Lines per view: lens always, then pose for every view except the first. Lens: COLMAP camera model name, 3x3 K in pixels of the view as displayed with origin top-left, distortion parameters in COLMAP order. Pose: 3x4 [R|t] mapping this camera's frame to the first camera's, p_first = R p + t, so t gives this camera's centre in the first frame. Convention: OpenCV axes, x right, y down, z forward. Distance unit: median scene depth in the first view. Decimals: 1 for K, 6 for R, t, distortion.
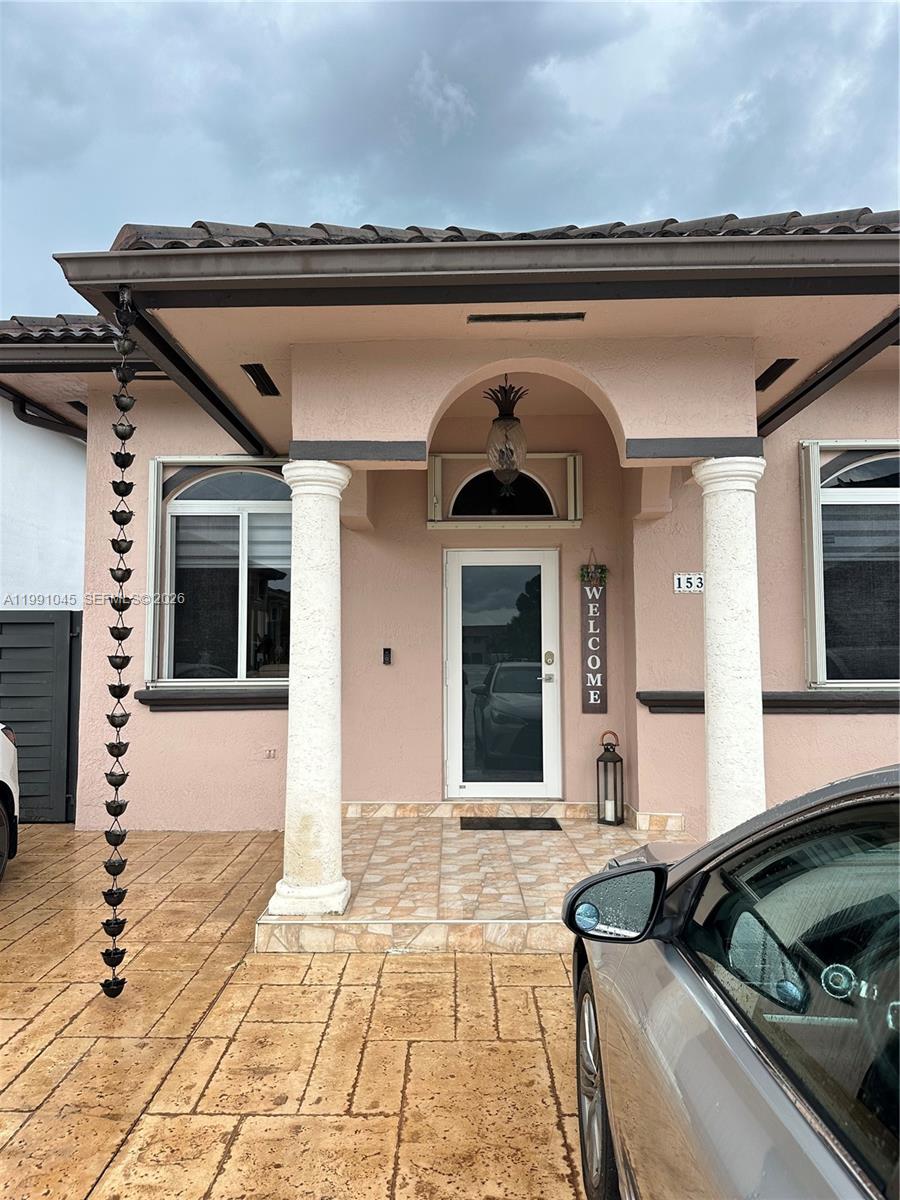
lens RADIAL K [[829.8, 0, 450.0], [0, 829.8, 600.0], [0, 0, 1]] dist [0.124173, -0.148981]
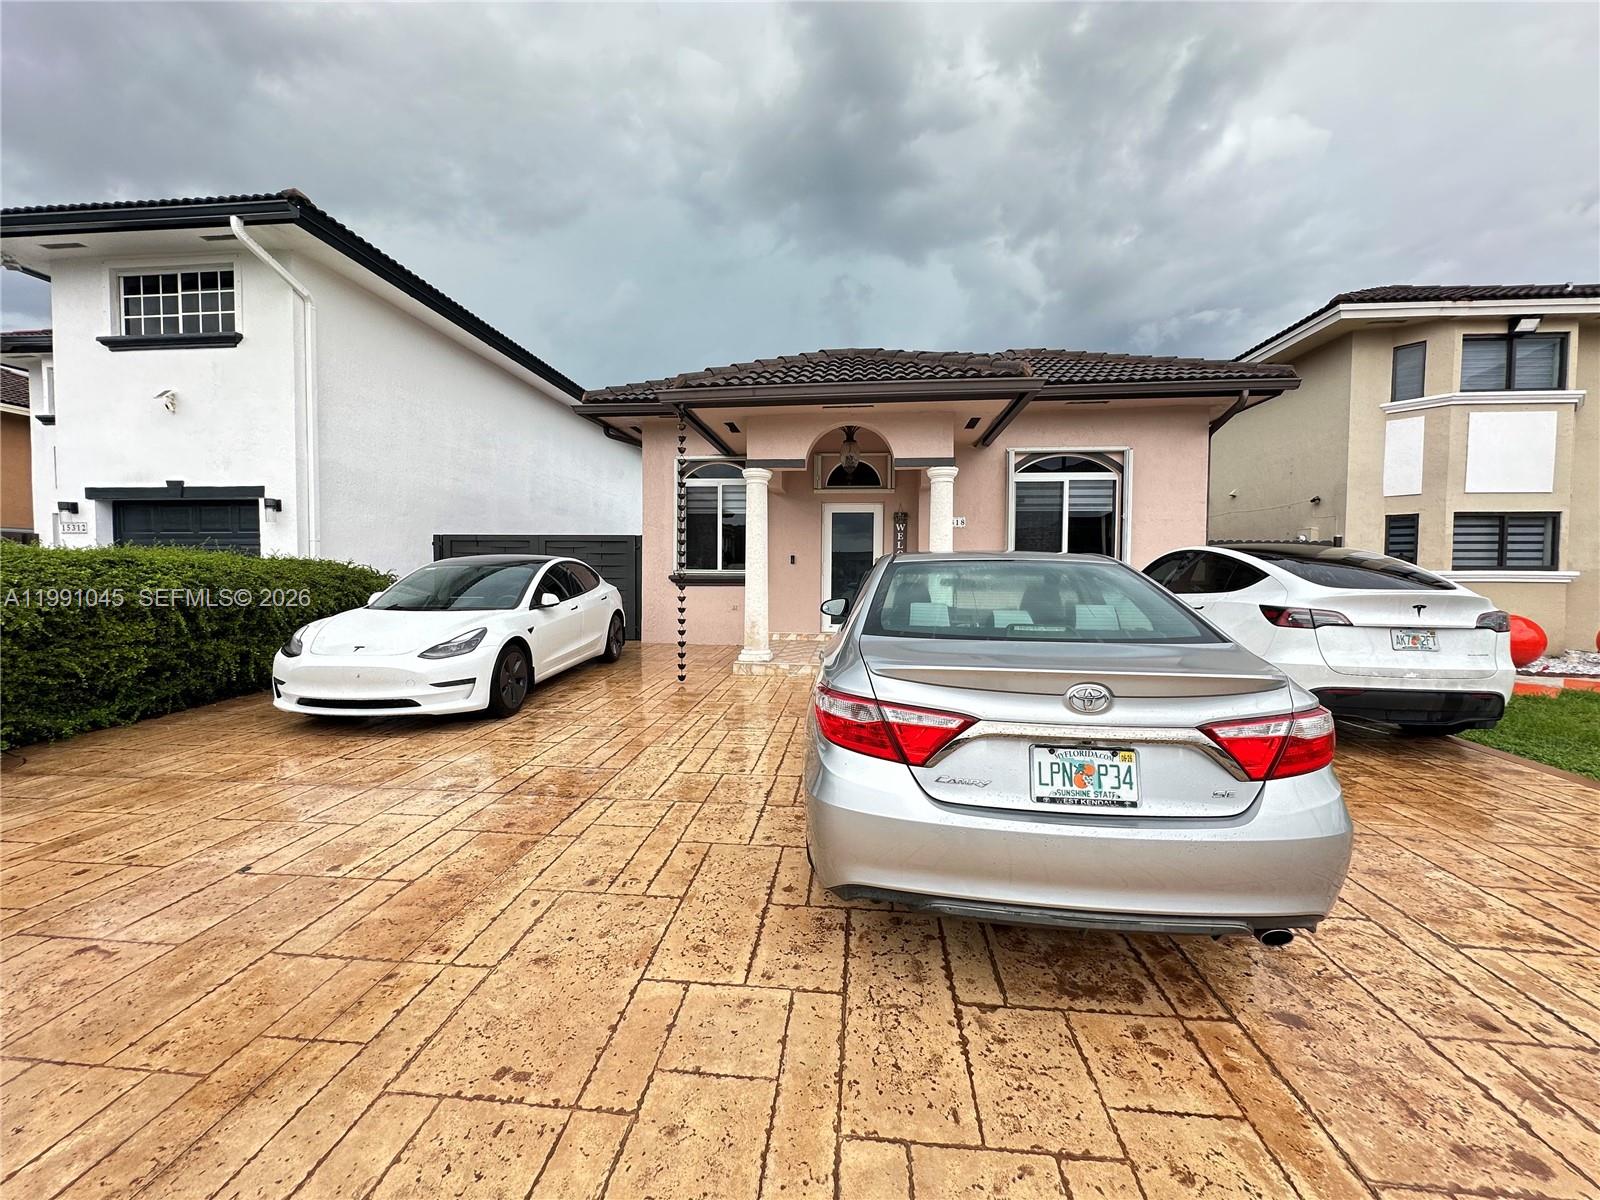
lens RADIAL K [[635.8, 0, 800.0], [0, 635.8, 600.0], [0, 0, 1]] dist [0.007031, 0.000368]
pose [[0.996036, 0.014364, -0.087788, 0.078963], [-0.004918, 0.994259, 0.106890, 0.002915], [0.088819, -0.106035, 0.990388, -0.518002]]
